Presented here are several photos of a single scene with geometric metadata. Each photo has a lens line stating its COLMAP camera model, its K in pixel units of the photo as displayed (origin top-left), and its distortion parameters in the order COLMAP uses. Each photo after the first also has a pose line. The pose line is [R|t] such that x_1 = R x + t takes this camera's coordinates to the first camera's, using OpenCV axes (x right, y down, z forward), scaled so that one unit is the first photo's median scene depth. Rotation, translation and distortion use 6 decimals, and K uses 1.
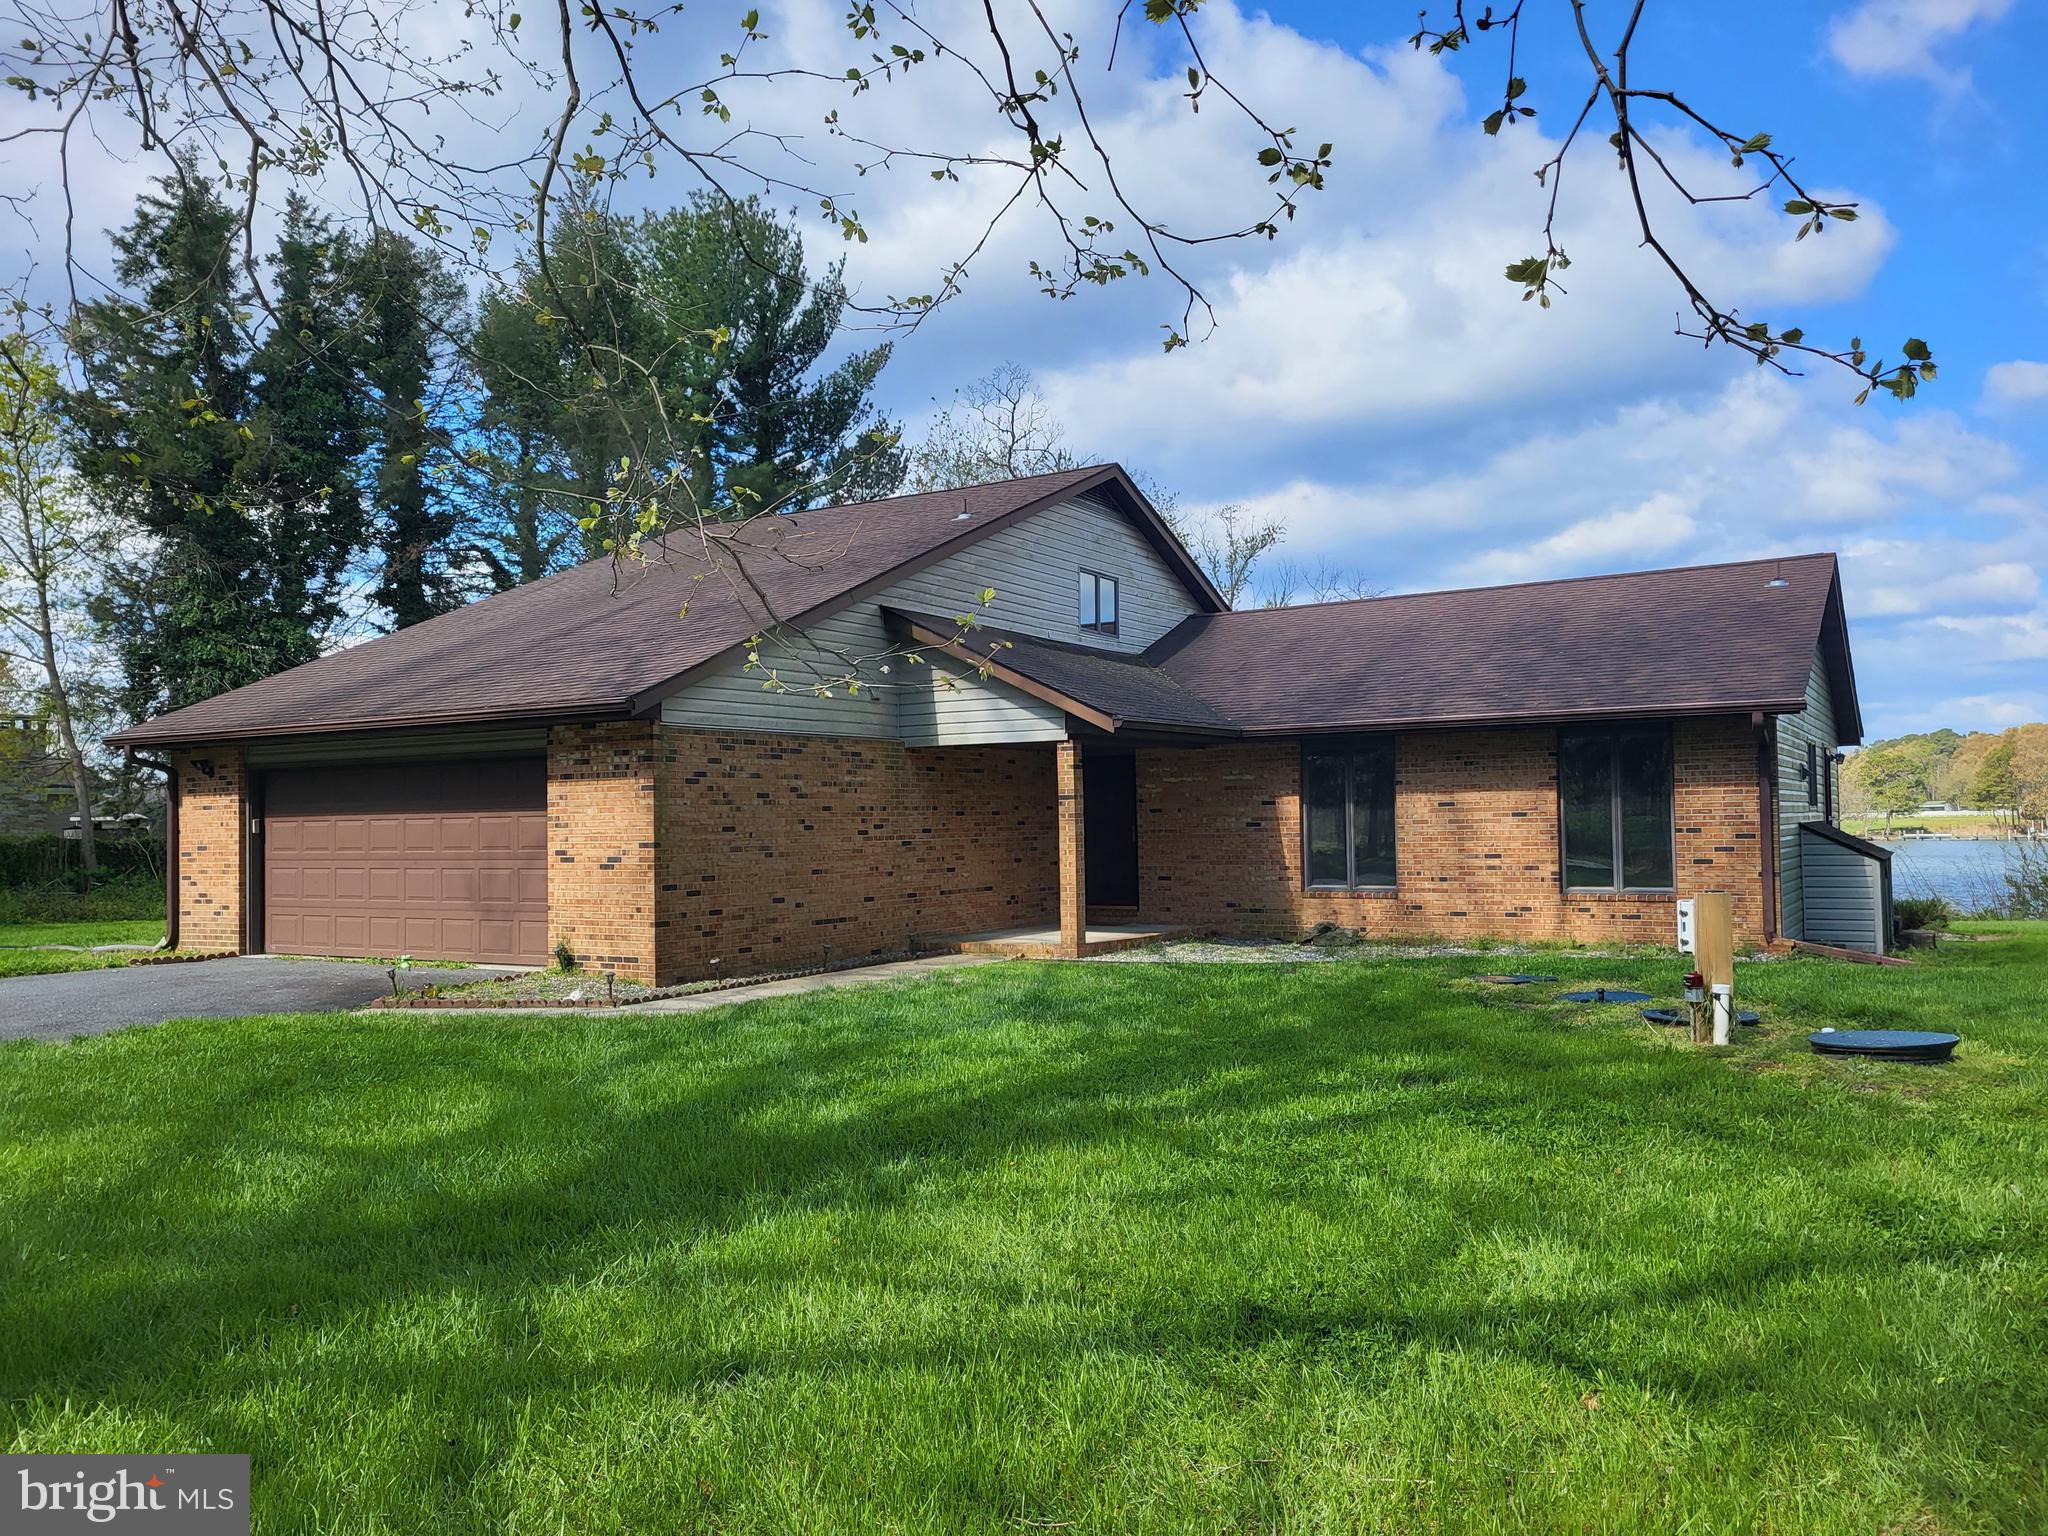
lens RADIAL K [[1562.1, 0, 1024.7], [0, 1562.1, 769.9], [0, 0, 1]] dist [0.073609, -0.029754]
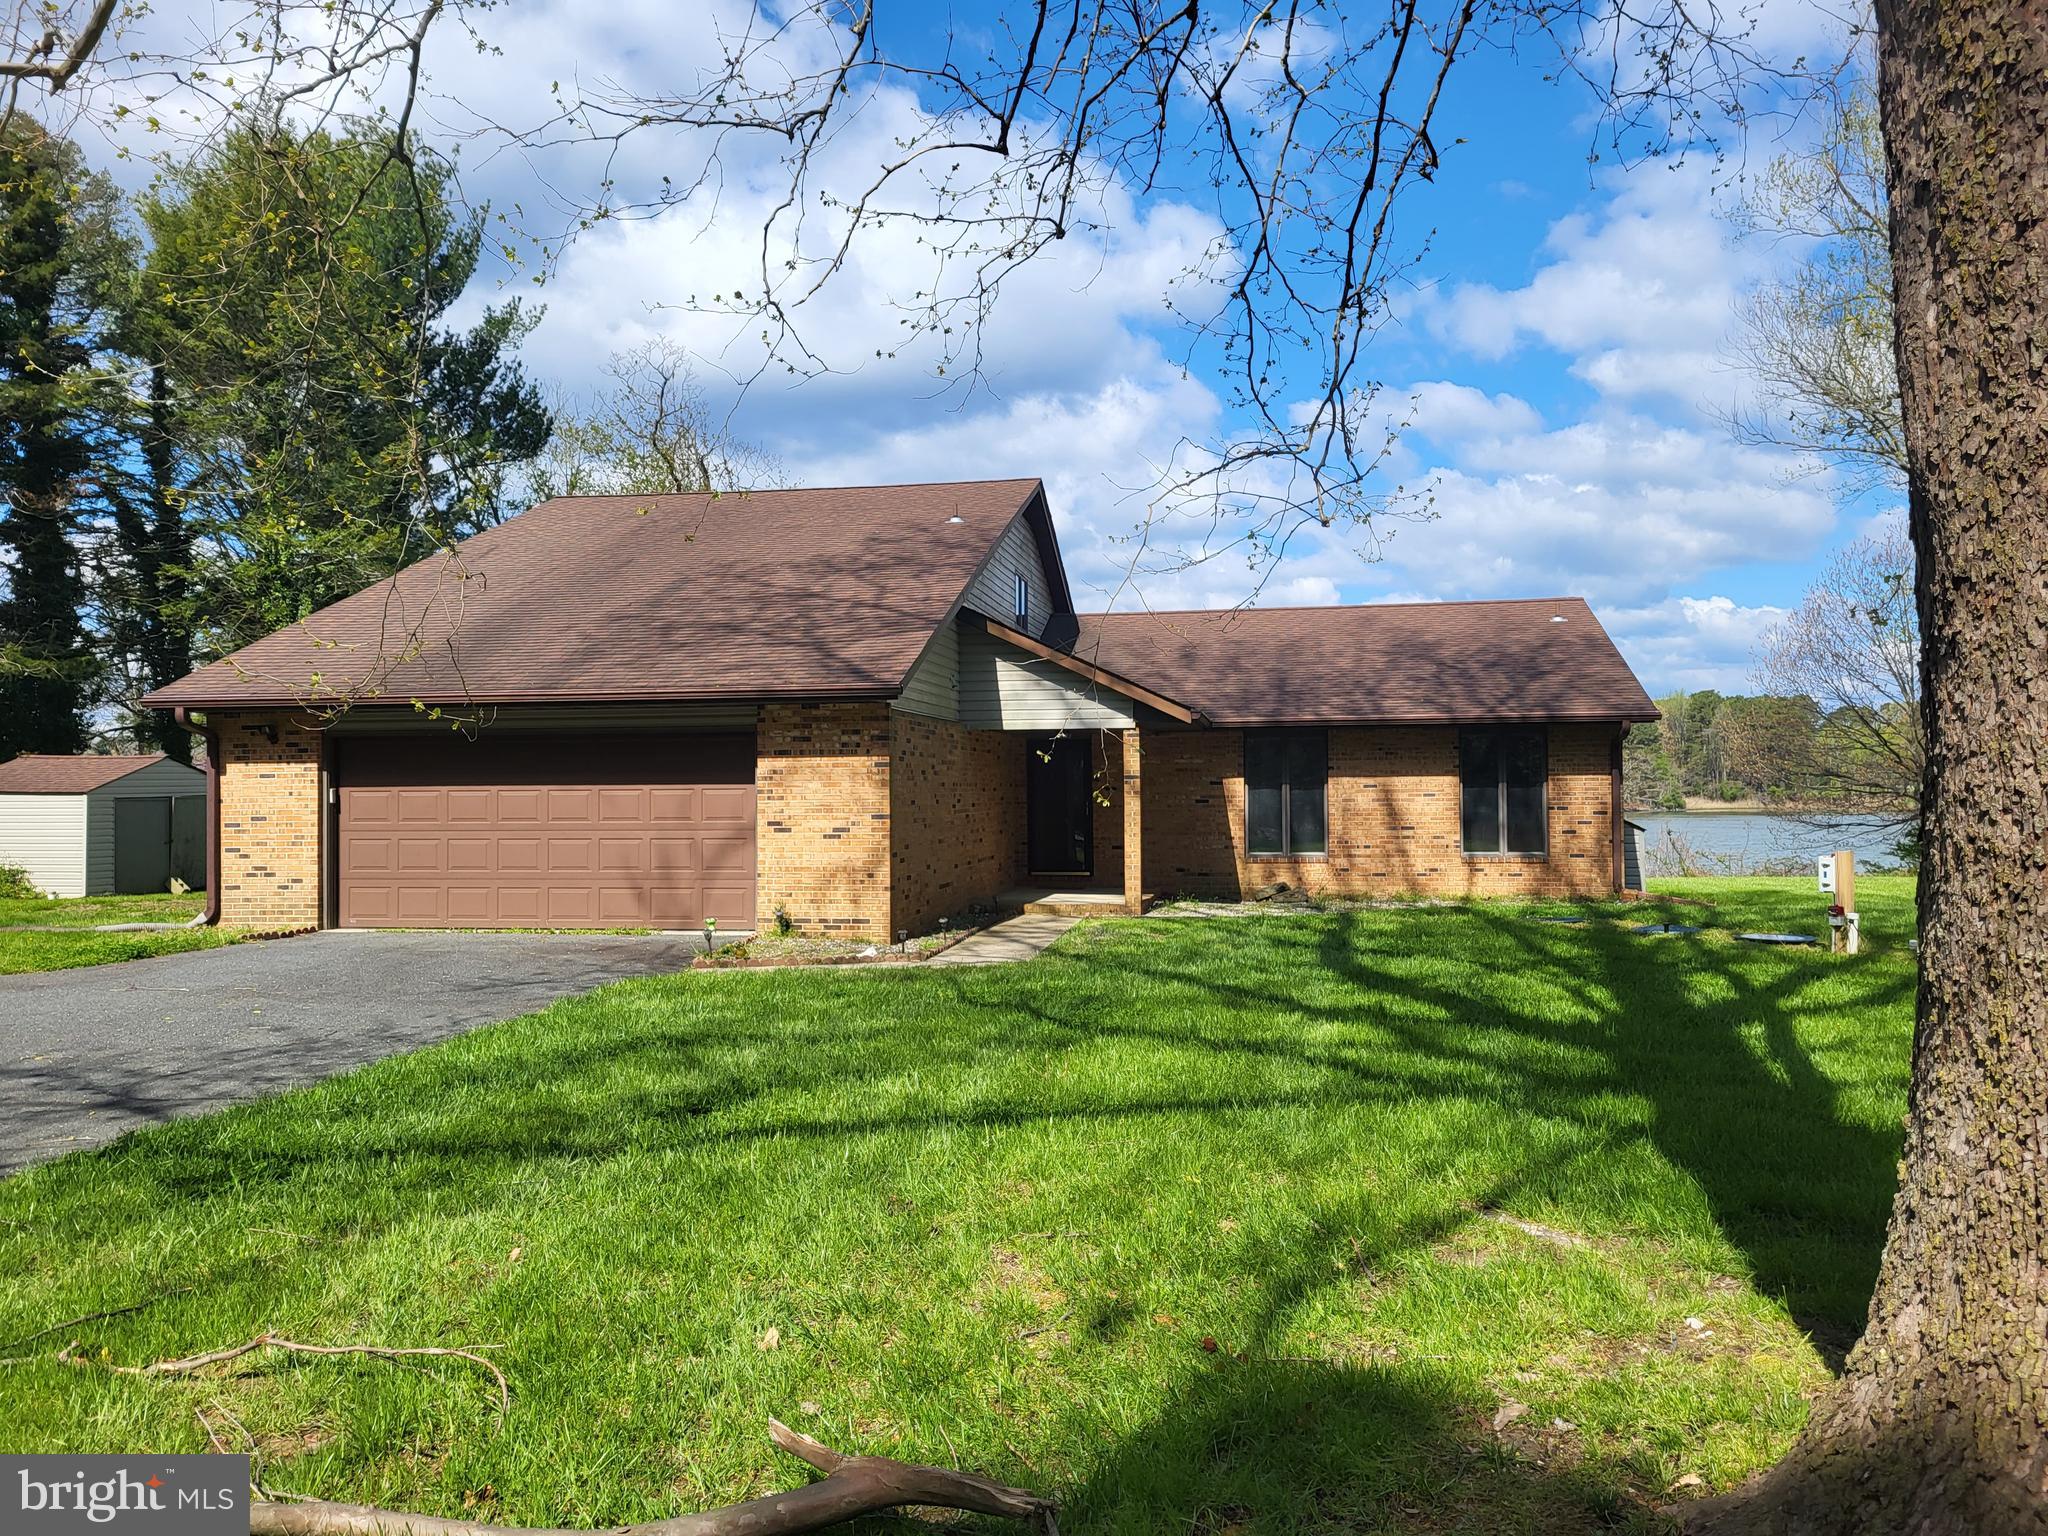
lens RADIAL K [[1562.1, 0, 1016.9], [0, 1562.1, 767.7], [0, 0, 1]] dist [0.073609, -0.029754]
pose [[0.927261, 0.014811, 0.374123, -0.486138], [-0.019836, 0.999757, 0.009584, 0.001033], [-0.373890, -0.016308, 0.927330, -0.045790]]
